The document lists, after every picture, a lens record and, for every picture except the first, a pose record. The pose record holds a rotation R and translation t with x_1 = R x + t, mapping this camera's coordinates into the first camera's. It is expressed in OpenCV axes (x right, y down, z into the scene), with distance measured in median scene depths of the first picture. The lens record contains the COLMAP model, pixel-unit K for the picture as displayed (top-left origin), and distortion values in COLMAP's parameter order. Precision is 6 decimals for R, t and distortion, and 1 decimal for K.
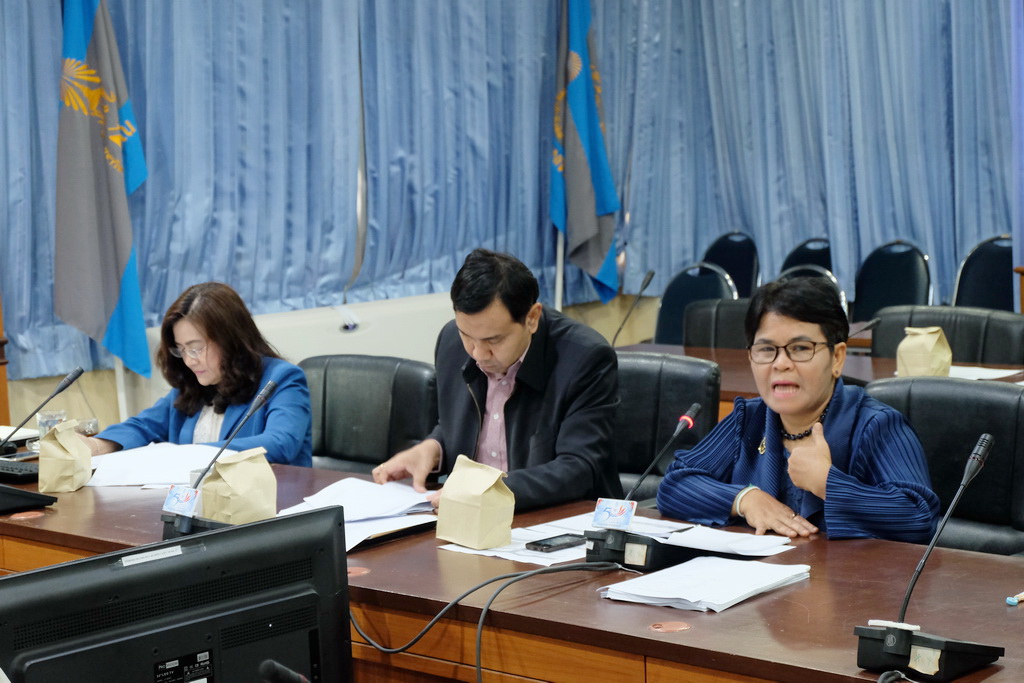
lens RADIAL K [[2168.8, 0, 554.3], [0, 2168.8, 322.5], [0, 0, 1]] dist [0.075486, 0.181777]
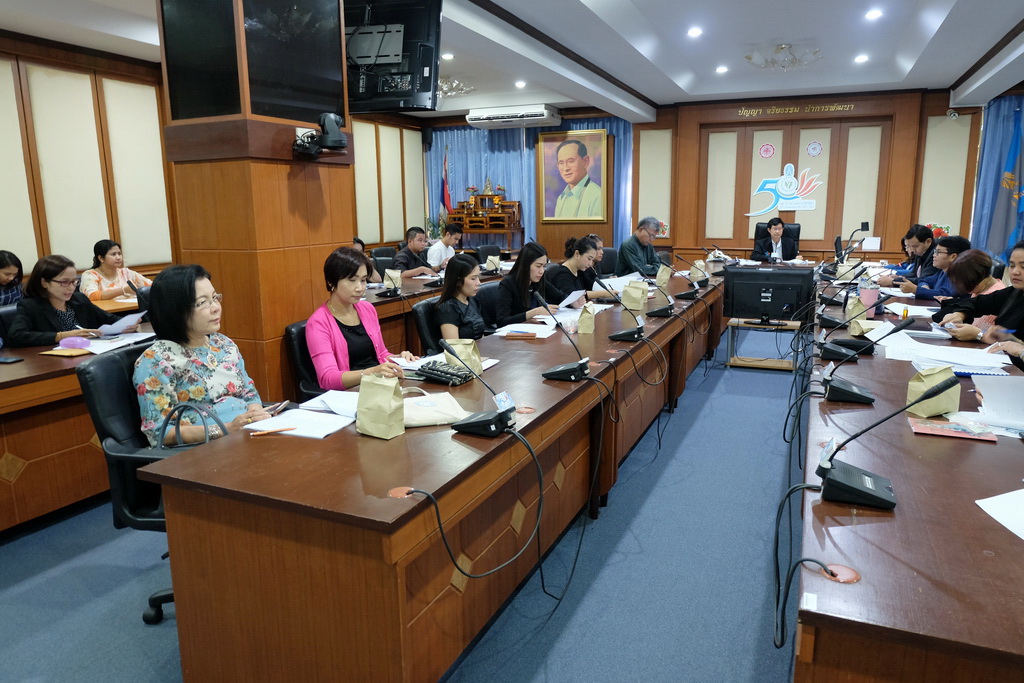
lens RADIAL K [[702.4, 0, 519.9], [0, 702.4, 338.3], [0, 0, 1]] dist [-0.064622, 0.081310]
pose [[0.372156, 0.223216, -0.900930, 0.476354], [-0.106147, 0.974519, 0.197601, -0.001714], [0.922081, 0.022093, 0.386367, -0.095389]]
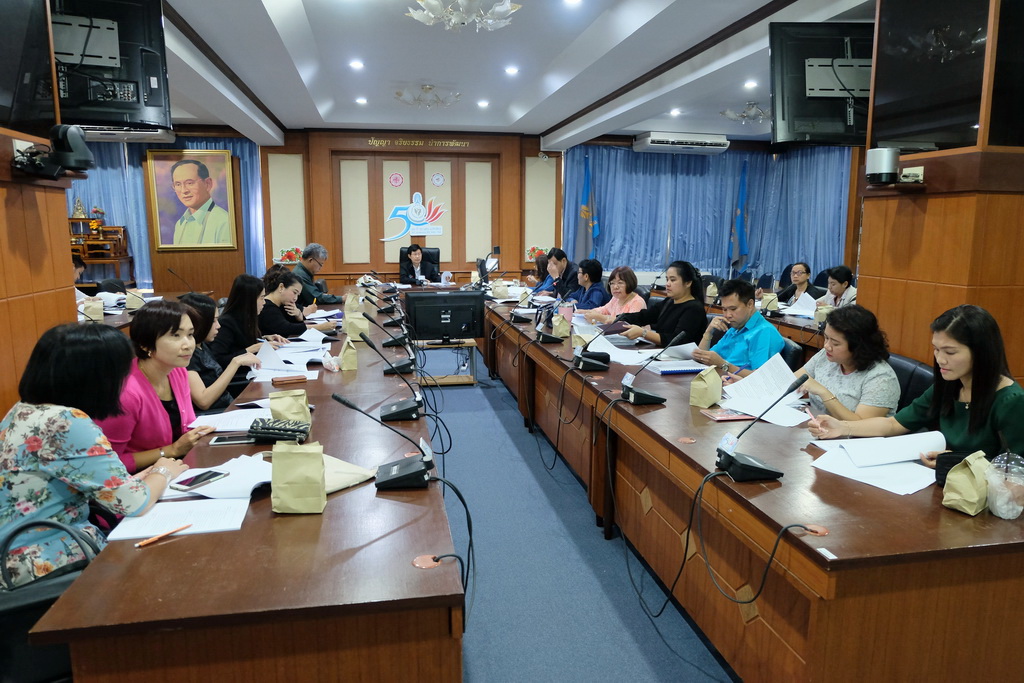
lens RADIAL K [[702.4, 0, 519.9], [0, 702.4, 338.3], [0, 0, 1]] dist [-0.064622, 0.081310]
pose [[0.827737, 0.143010, -0.542587, 0.407669], [-0.101889, 0.989208, 0.105290, 0.003582], [0.551789, -0.031868, 0.833375, -0.184939]]
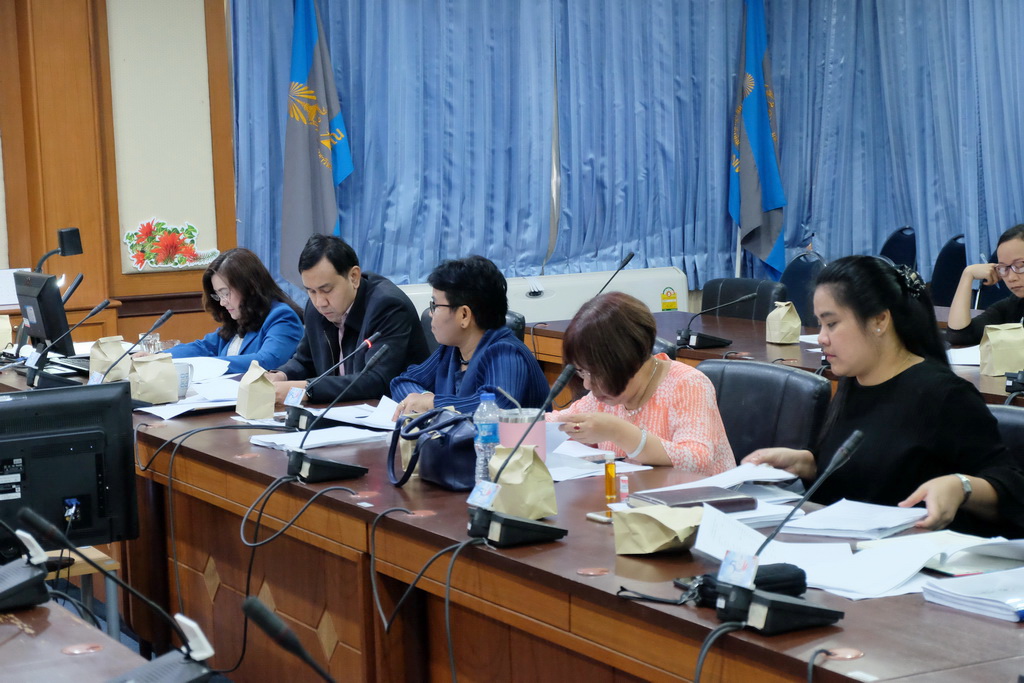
lens RADIAL K [[2168.8, 0, 554.3], [0, 2168.8, 322.5], [0, 0, 1]] dist [0.075486, 0.181777]
pose [[0.955615, 0.041203, -0.291721, 0.293231], [-0.039312, 0.999151, 0.012342, 0.002982], [0.291982, -0.000326, 0.956424, -0.203515]]
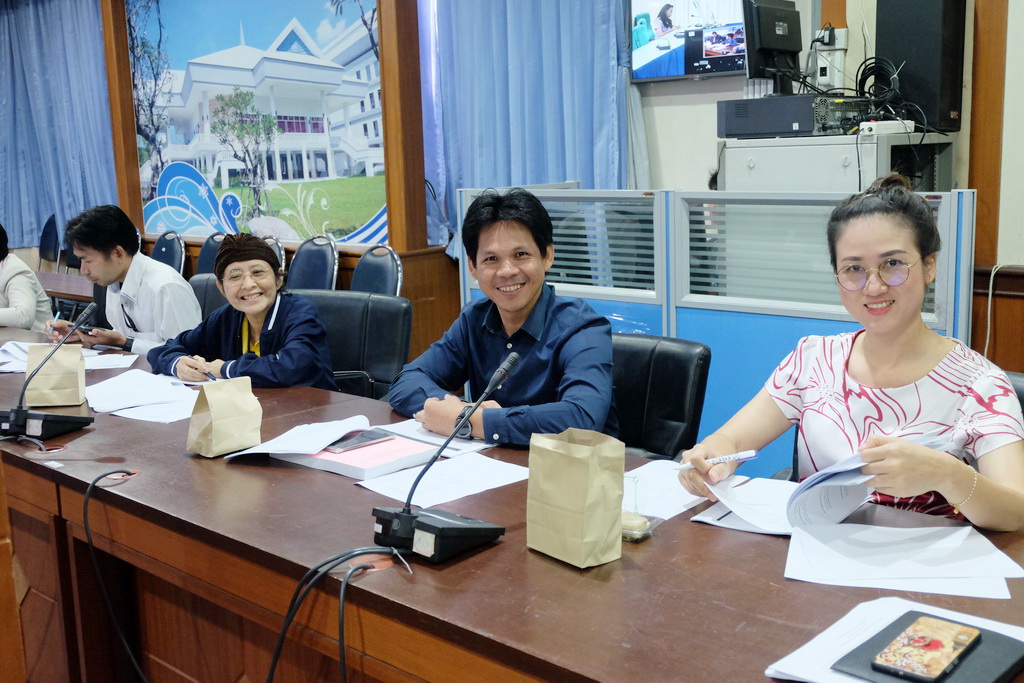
lens RADIAL K [[1131.9, 0, 512.0], [0, 1131.9, 341.5], [0, 0, 1]] dist [-0.005503, -0.002755]
pose [[0.999530, 0.014036, 0.027250, 0.517808], [-0.016047, 0.997052, 0.075026, -0.014362], [-0.026117, -0.075428, 0.996809, 0.070721]]
